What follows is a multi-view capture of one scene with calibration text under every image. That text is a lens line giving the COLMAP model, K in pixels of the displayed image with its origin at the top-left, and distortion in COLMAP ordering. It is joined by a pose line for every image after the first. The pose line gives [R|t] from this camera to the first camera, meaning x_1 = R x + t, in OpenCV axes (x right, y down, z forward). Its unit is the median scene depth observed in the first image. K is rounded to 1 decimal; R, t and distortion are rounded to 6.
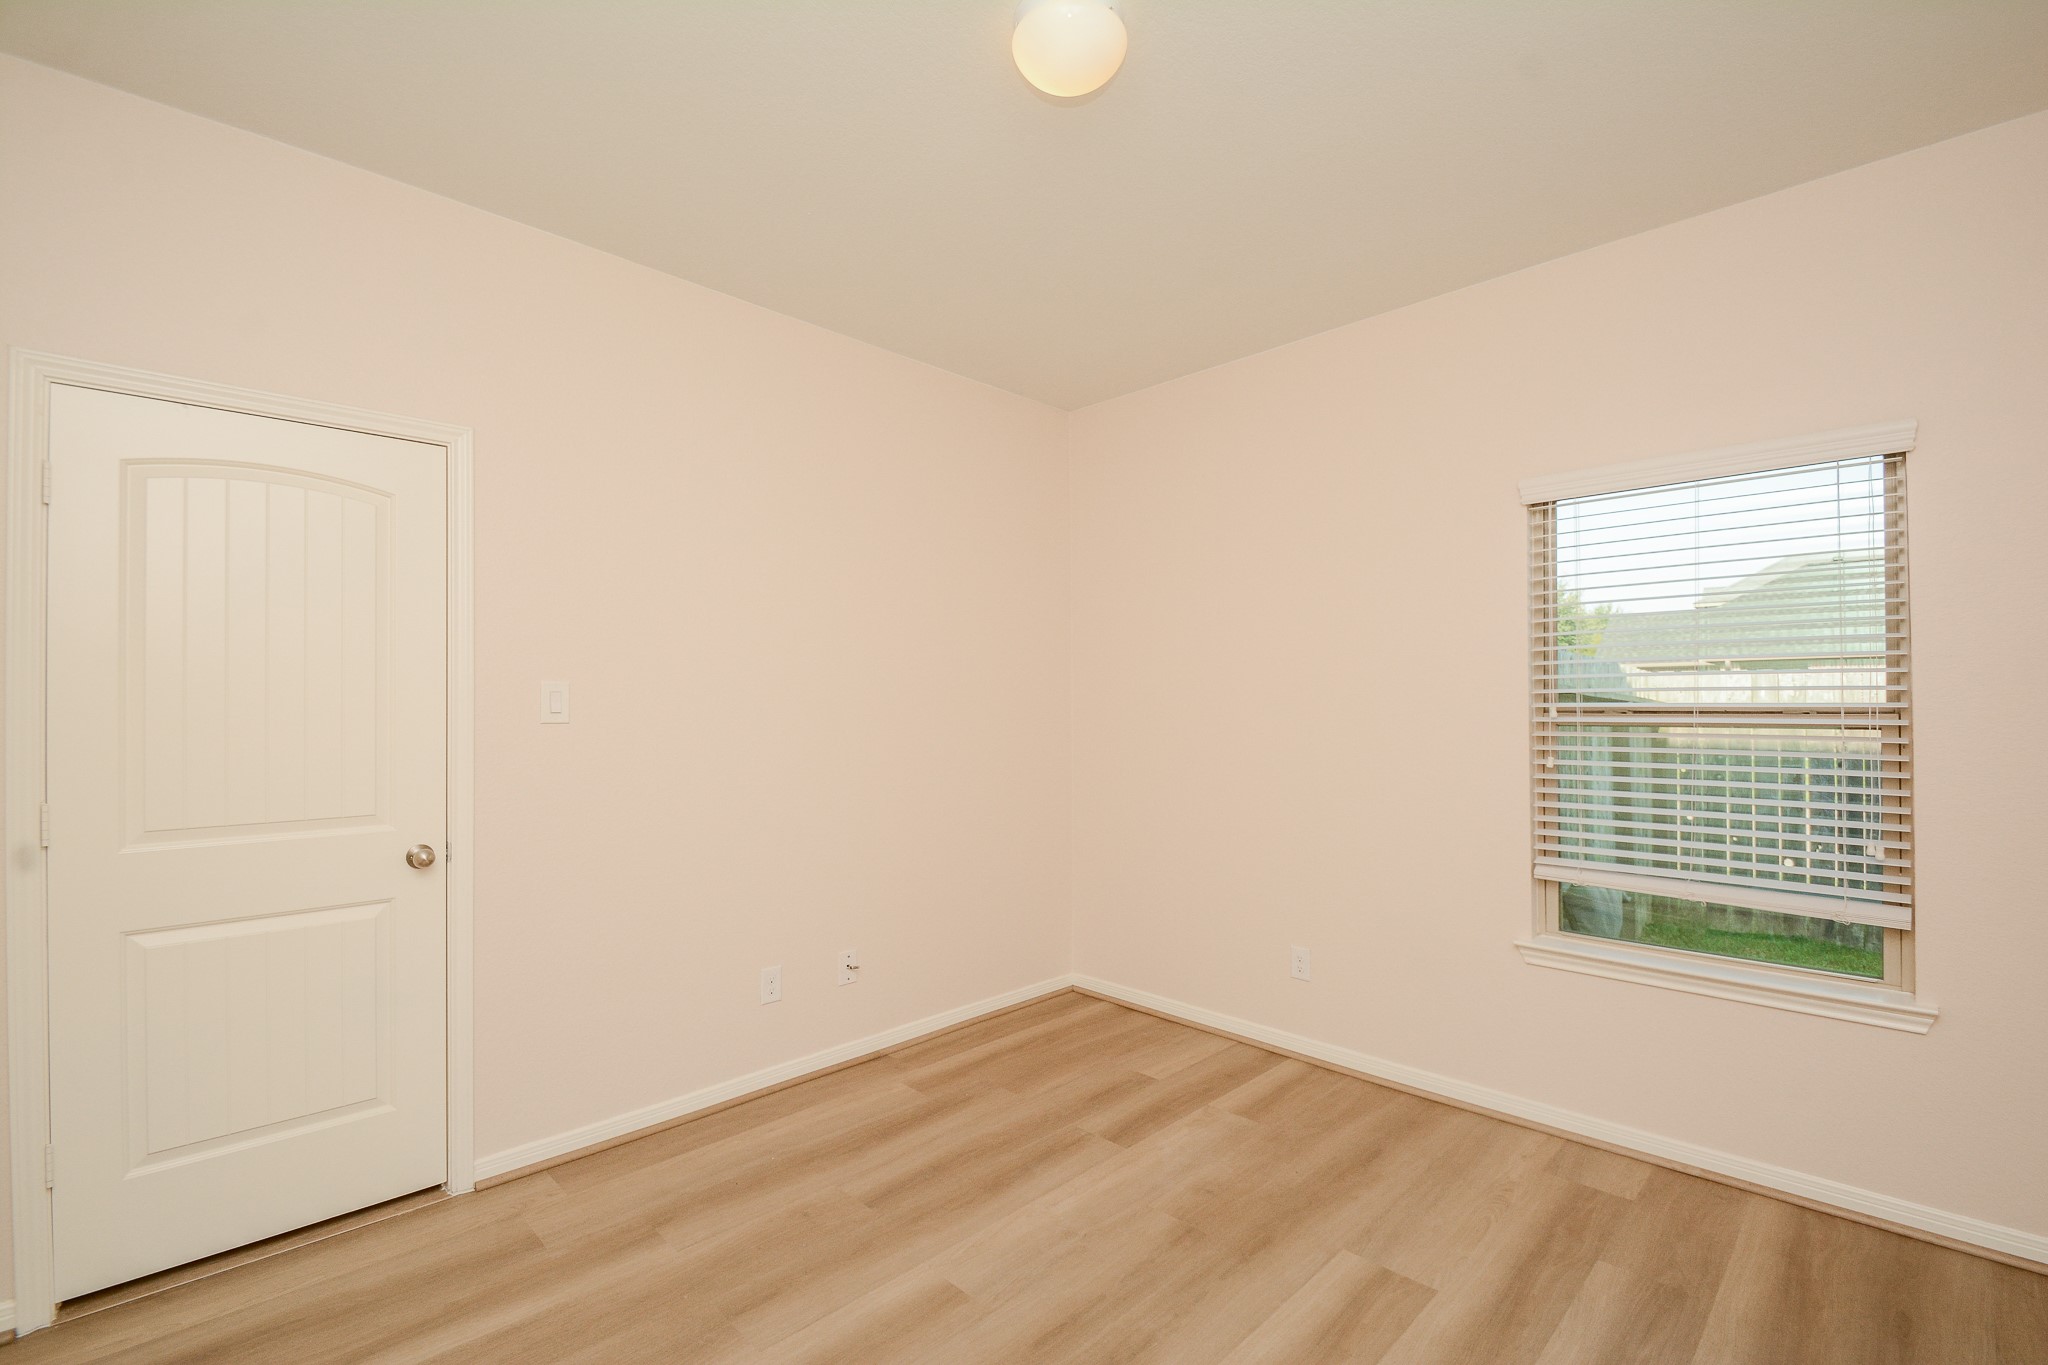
lens RADIAL K [[899.5, 0, 1016.5], [0, 899.5, 688.8], [0, 0, 1]] dist [0.011946, -0.015239]
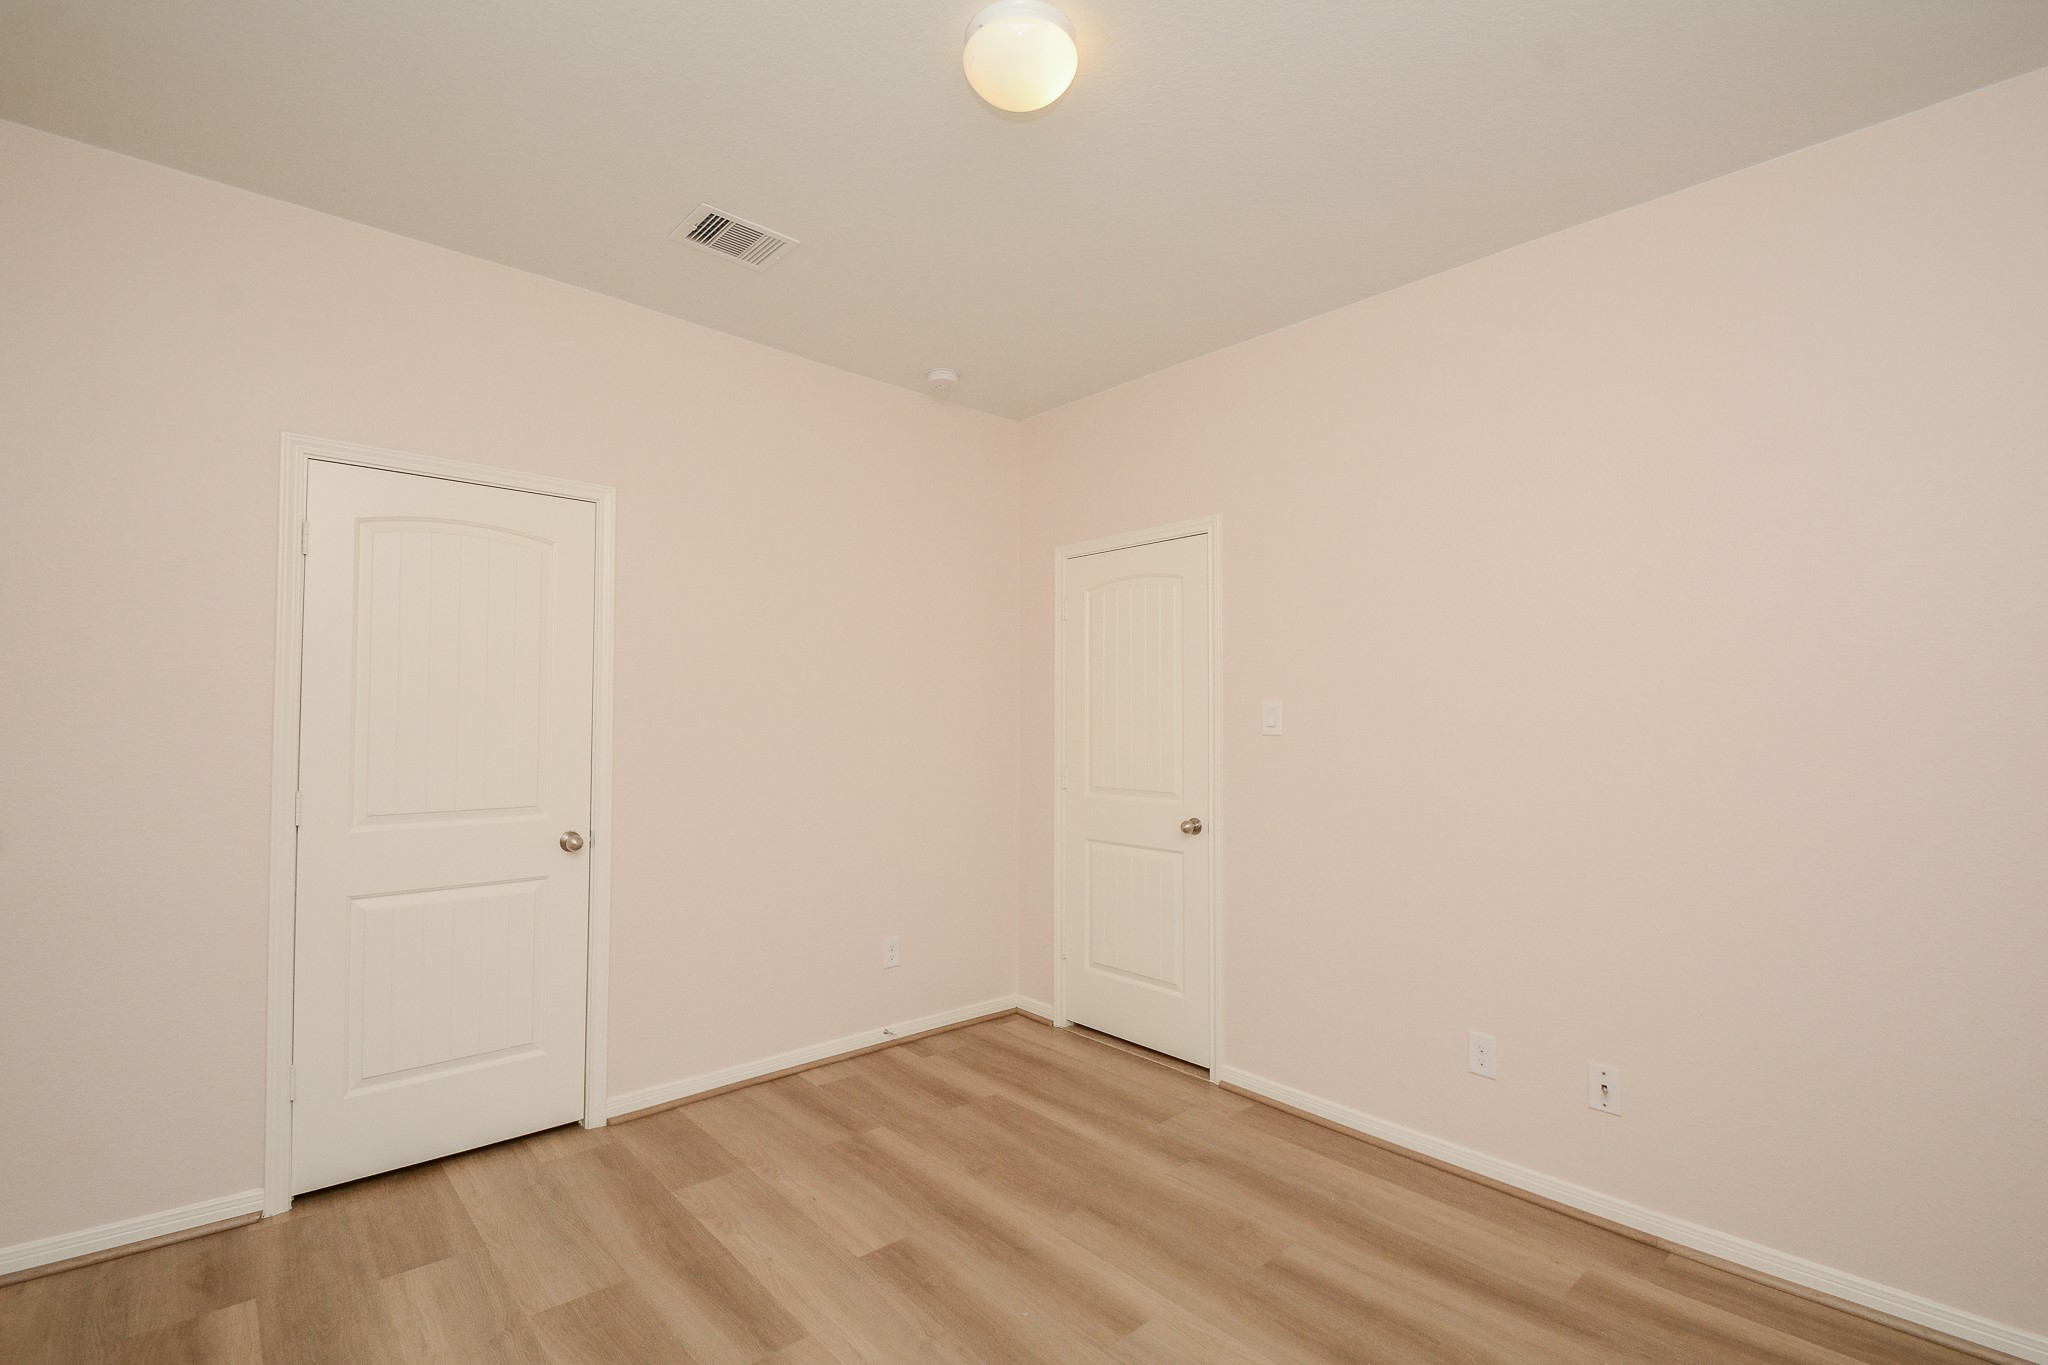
lens RADIAL K [[899.5, 0, 1016.5], [0, 899.5, 688.8], [0, 0, 1]] dist [0.011946, -0.015239]
pose [[-0.034257, -0.034601, -0.998814, 0.745543], [0.002103, 0.999396, -0.034694, 0.017144], [0.999411, -0.003289, -0.034164, 0.737663]]
